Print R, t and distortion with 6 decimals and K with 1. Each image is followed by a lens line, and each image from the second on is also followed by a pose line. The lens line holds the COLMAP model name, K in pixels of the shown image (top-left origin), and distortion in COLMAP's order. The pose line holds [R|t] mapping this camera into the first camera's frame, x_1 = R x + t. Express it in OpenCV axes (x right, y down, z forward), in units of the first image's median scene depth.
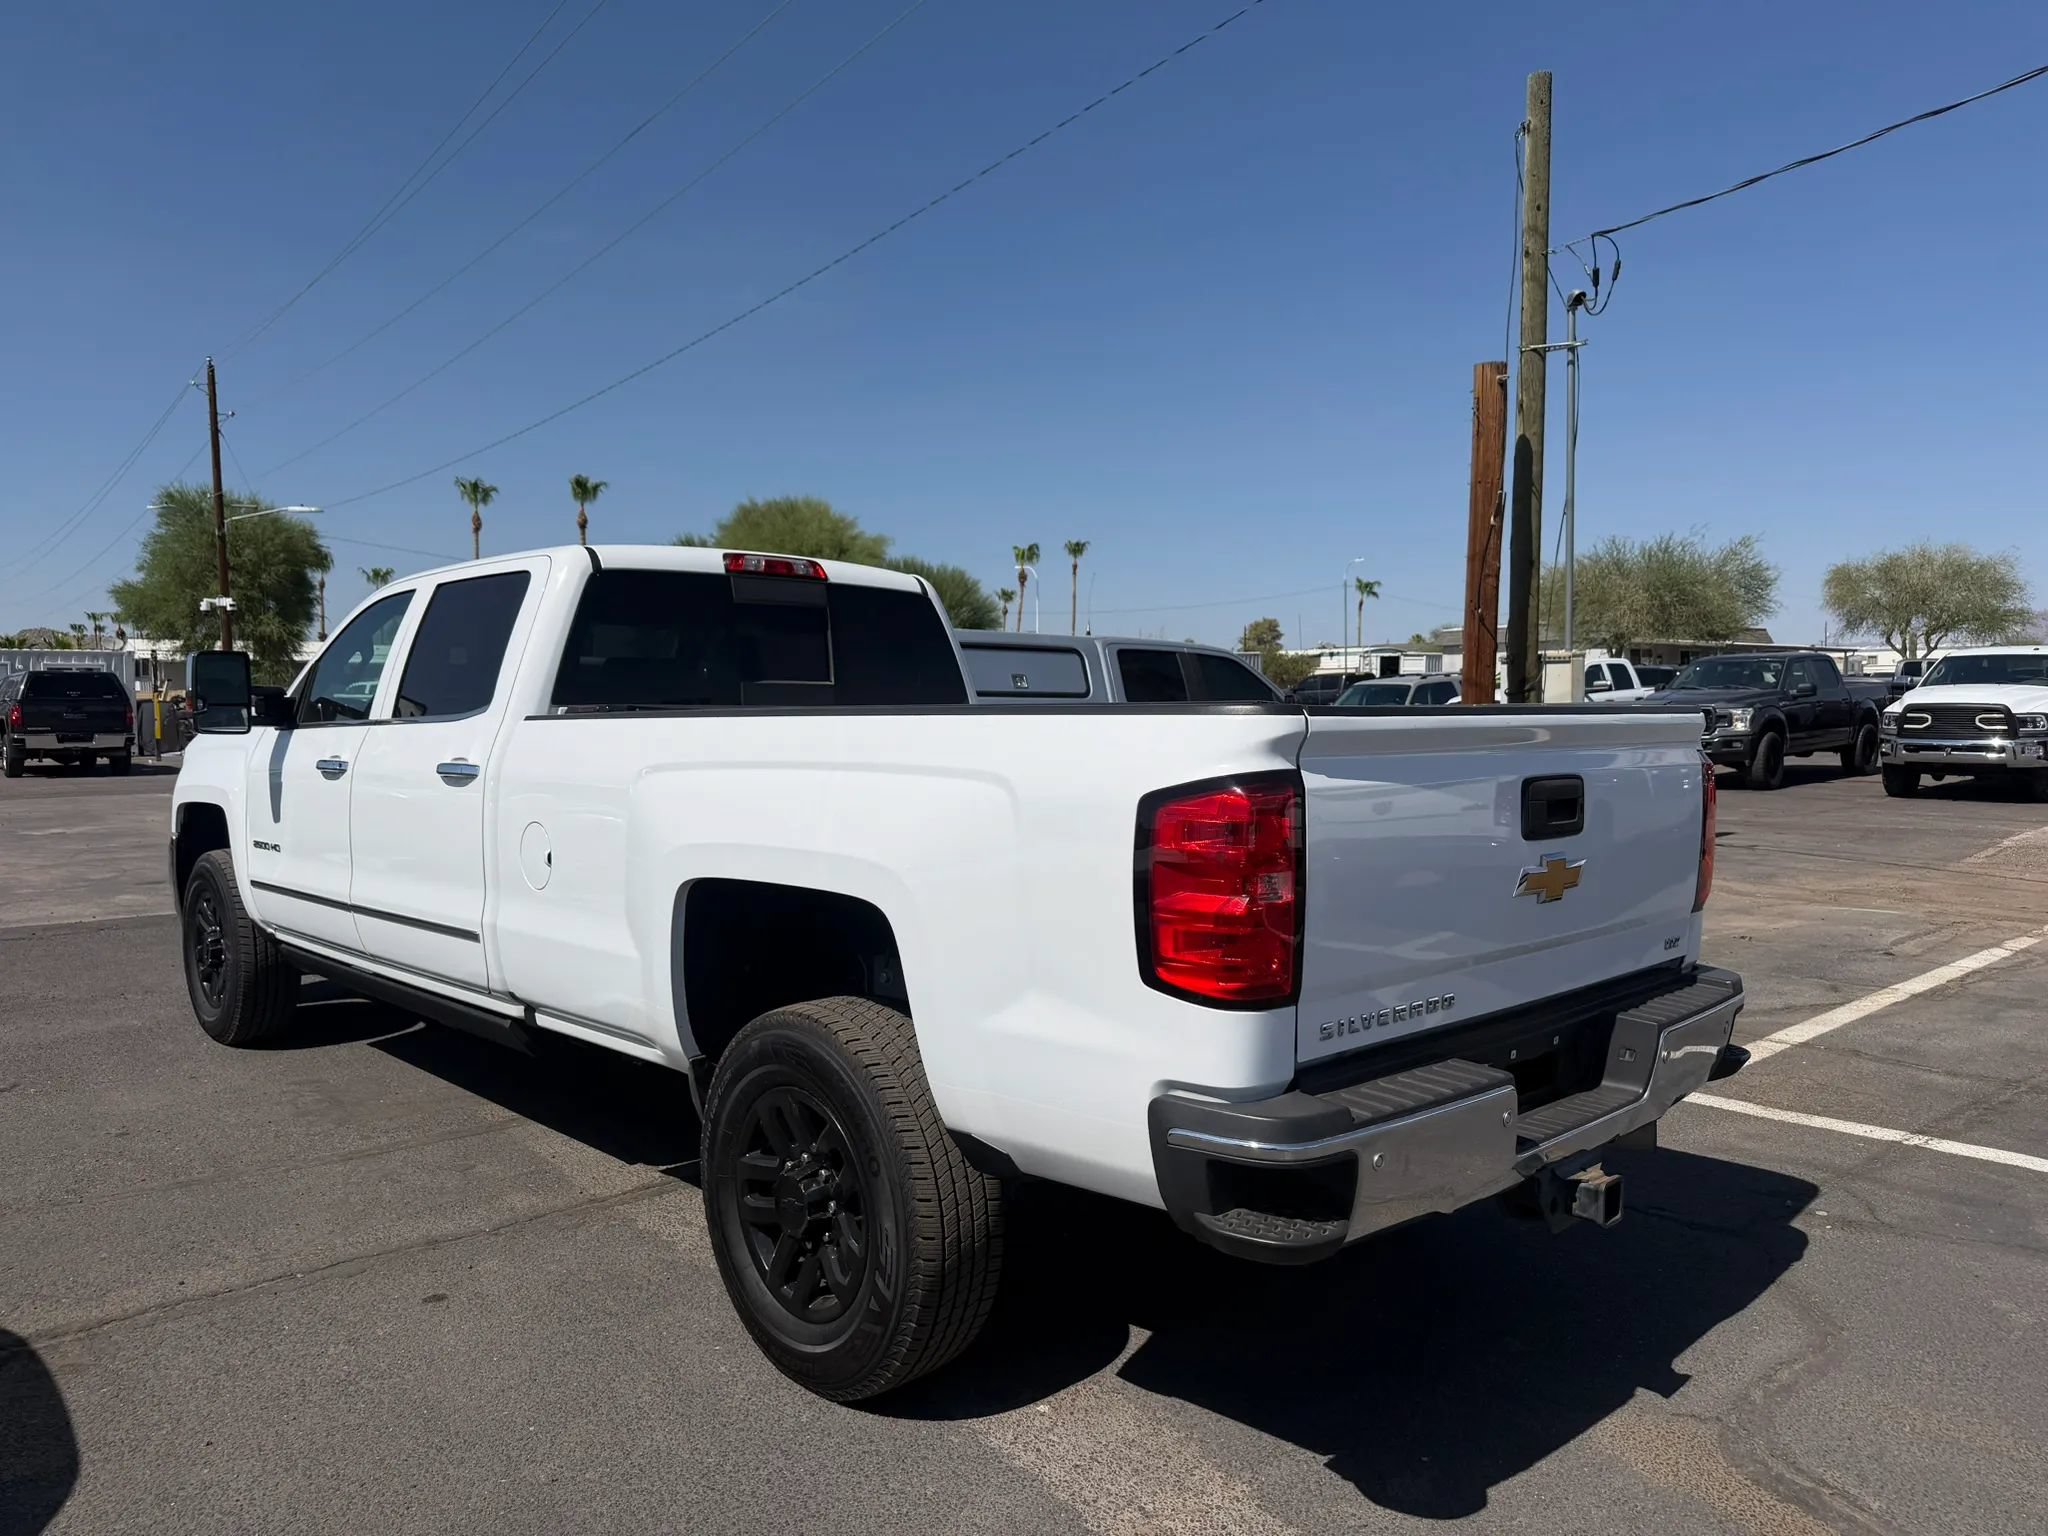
lens RADIAL K [[1458.3, 0, 1042.9], [0, 1458.3, 778.5], [0, 0, 1]] dist [0.034312, -0.050997]
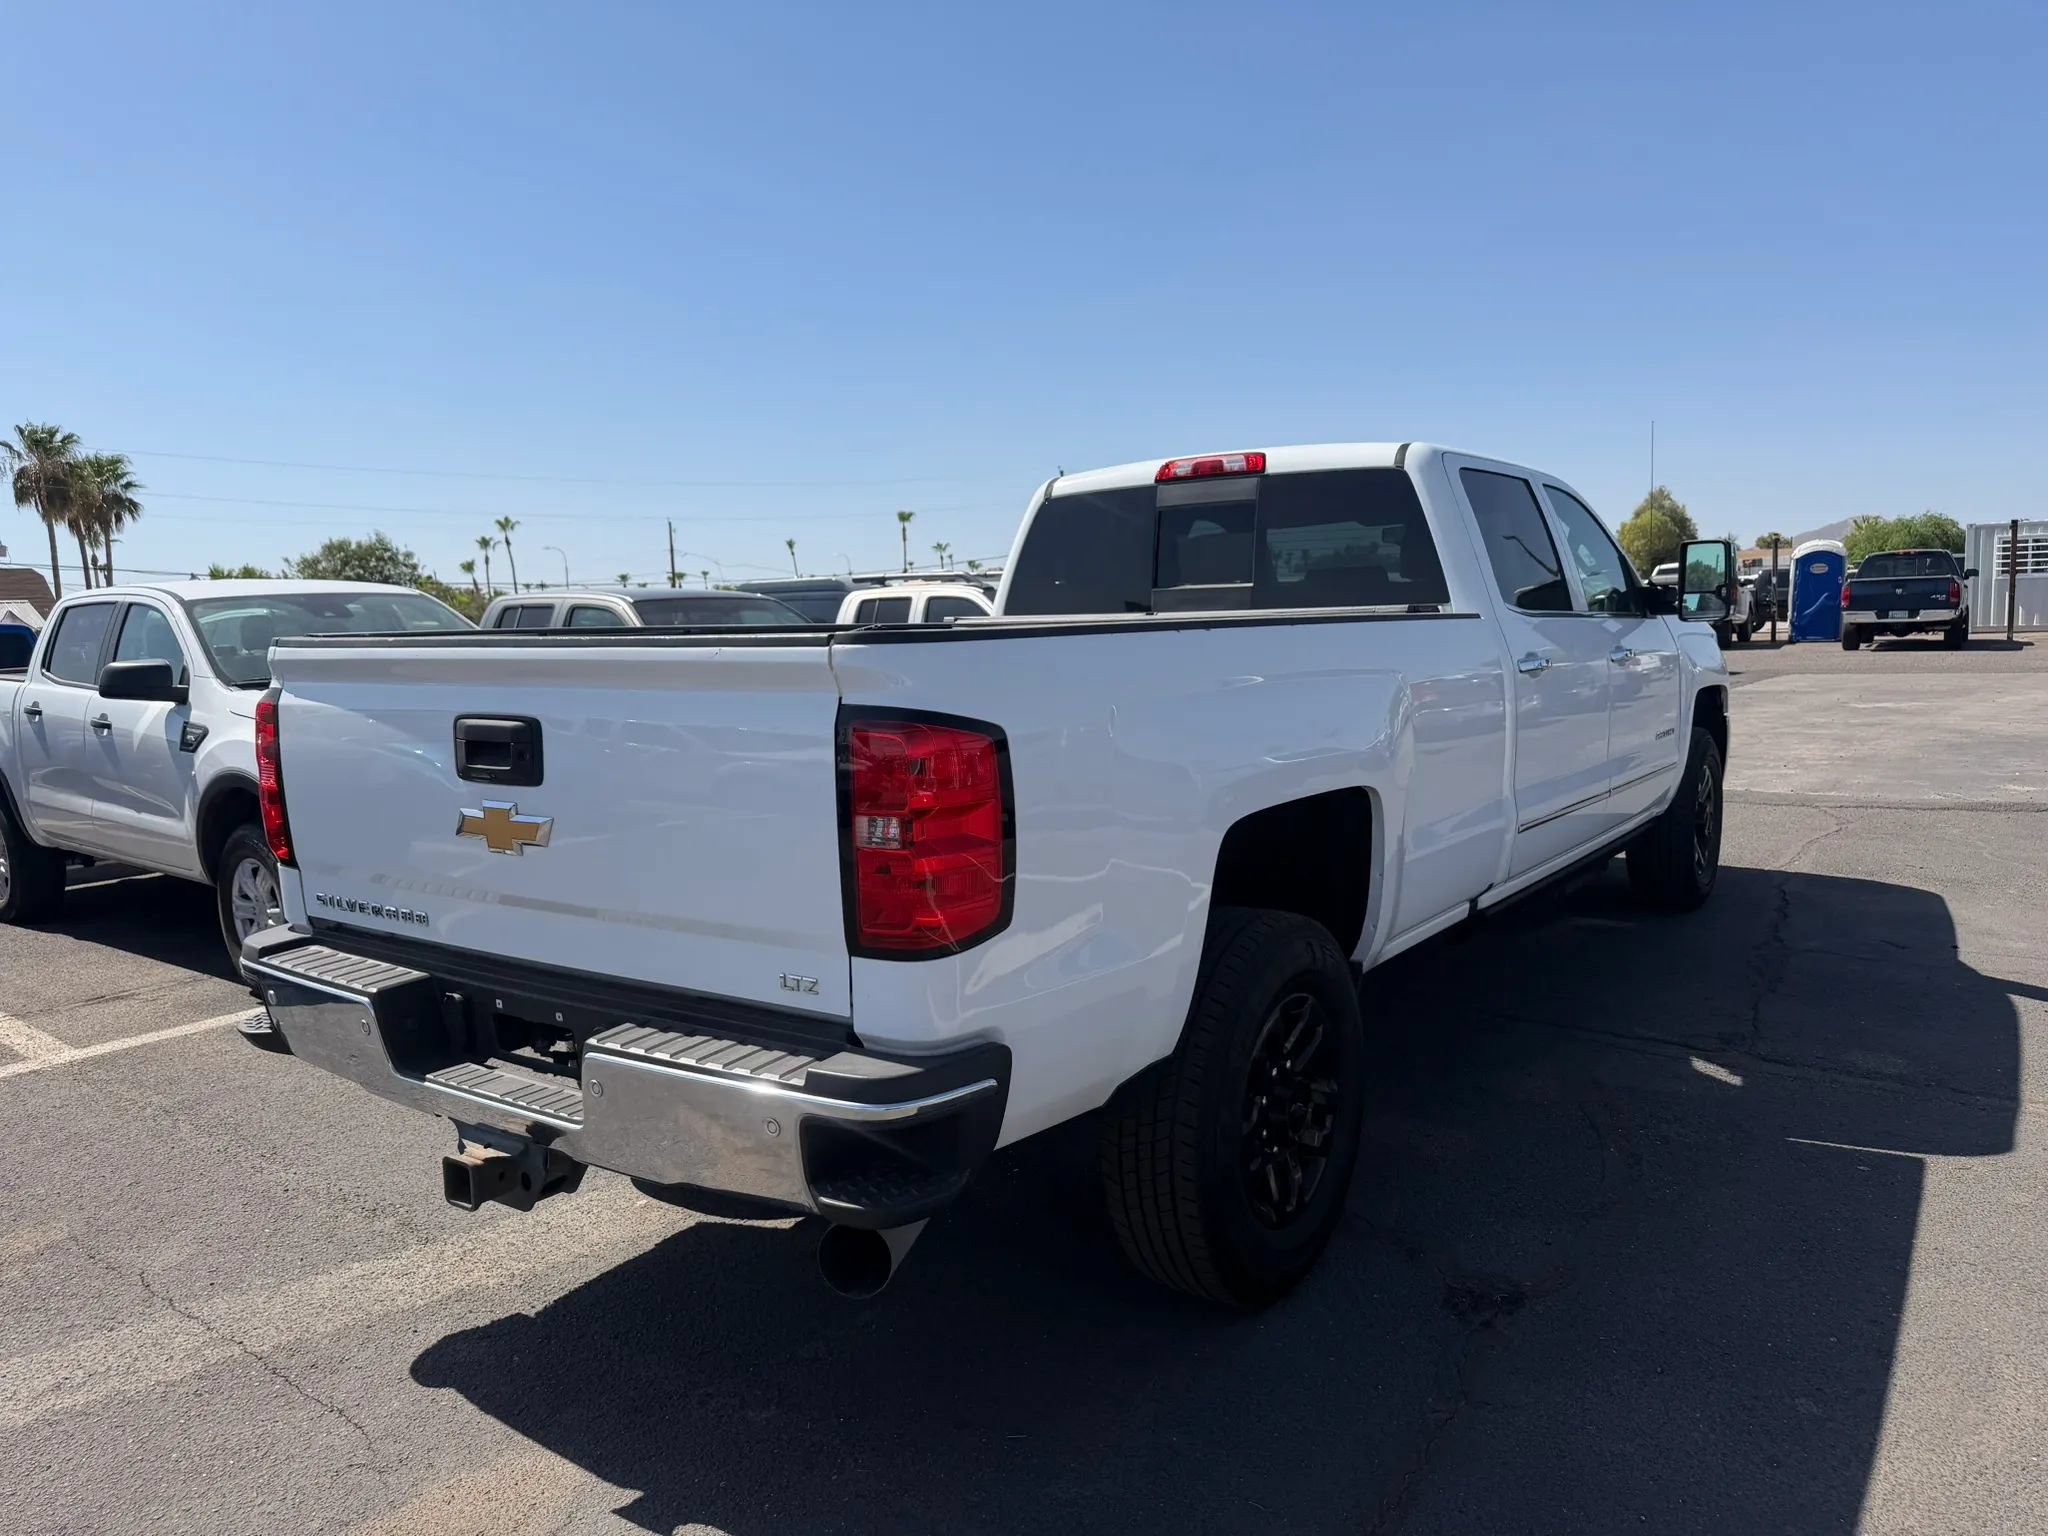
lens RADIAL K [[1445.1, 0, 1002.4], [0, 1445.1, 773.1], [0, 0, 1]] dist [0.056023, -0.068464]
pose [[0.173043, 0.106037, -0.979190, 0.843426], [-0.017993, 0.994362, 0.104500, -0.043281], [0.984750, -0.000464, 0.173975, 0.756049]]
